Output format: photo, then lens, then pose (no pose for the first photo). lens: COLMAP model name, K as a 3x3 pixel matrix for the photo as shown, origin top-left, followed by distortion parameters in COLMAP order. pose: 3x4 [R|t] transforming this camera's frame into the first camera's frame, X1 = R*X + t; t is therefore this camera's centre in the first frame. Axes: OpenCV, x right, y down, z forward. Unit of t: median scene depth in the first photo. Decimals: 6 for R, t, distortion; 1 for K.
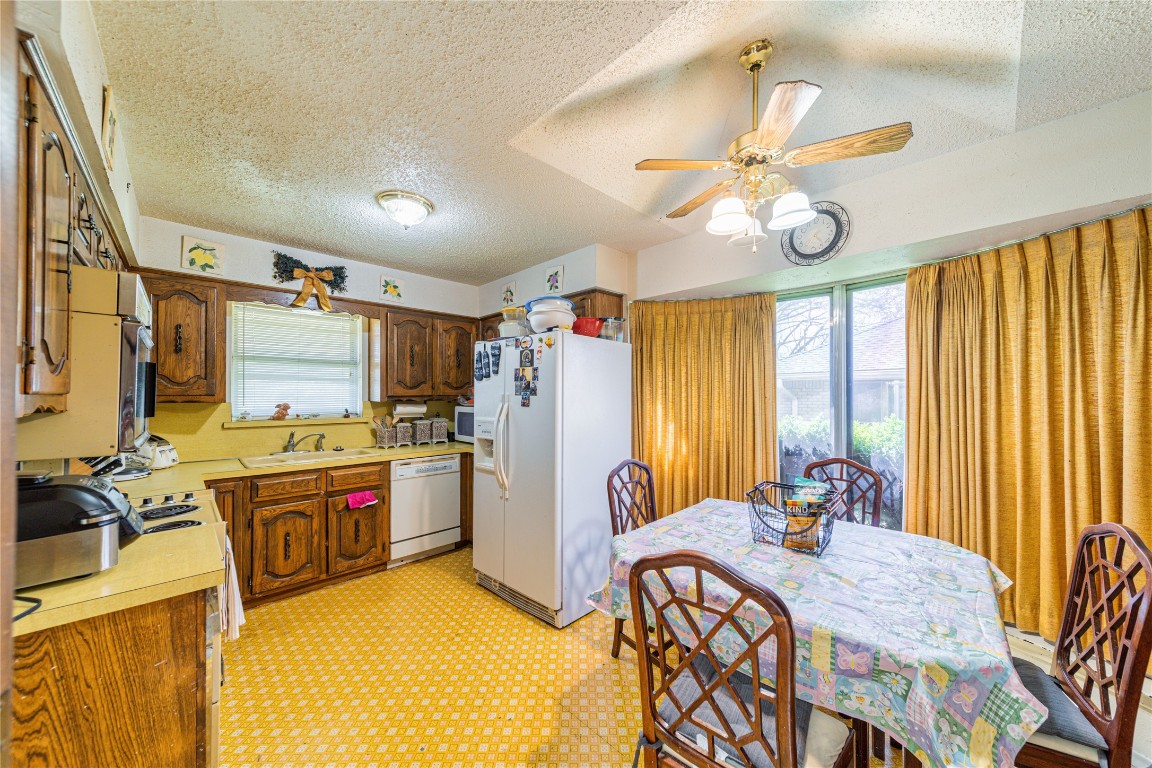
lens RADIAL K [[439.4, 0, 573.4], [0, 439.4, 389.7], [0, 0, 1]] dist [0.000189, 0.000012]
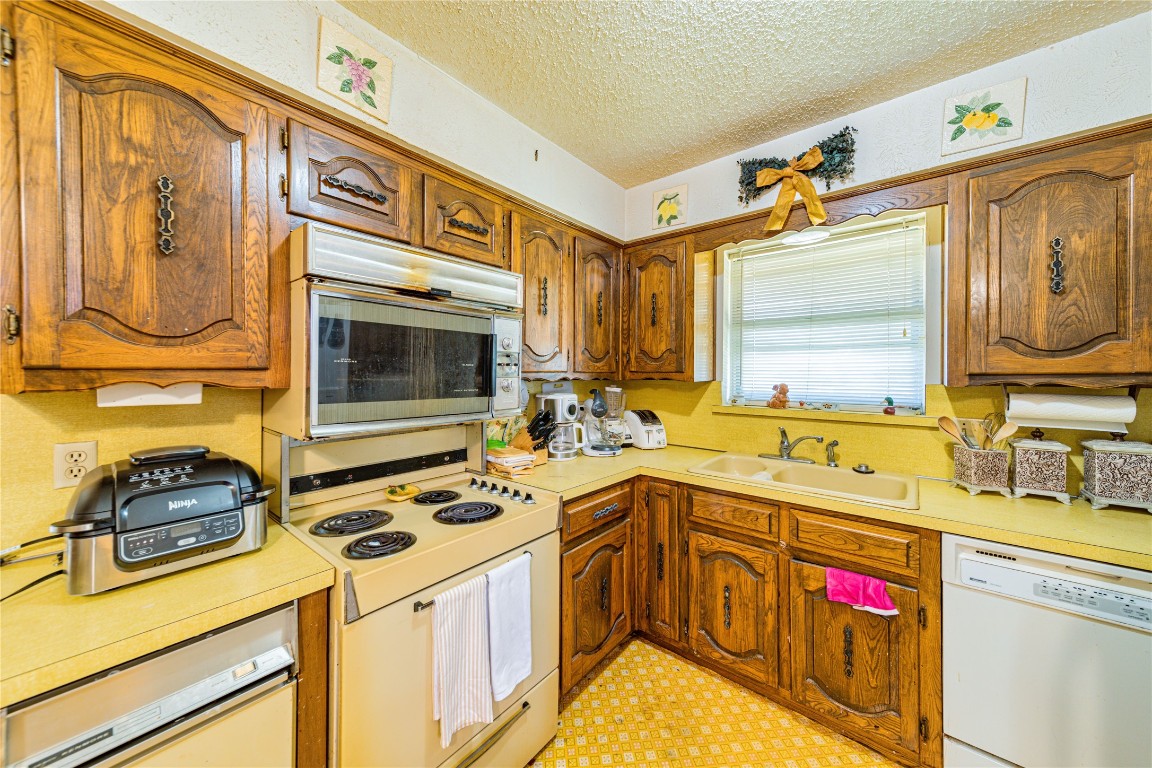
lens RADIAL K [[396.2, 0, 572.8], [0, 396.2, 374.0], [0, 0, 1]] dist [0.007333, 0.000031]
pose [[0.127945, 0.006167, -0.991762, -0.092039], [0.013365, 0.999879, 0.007942, 0.006529], [0.991691, -0.014272, 0.127848, 0.622694]]
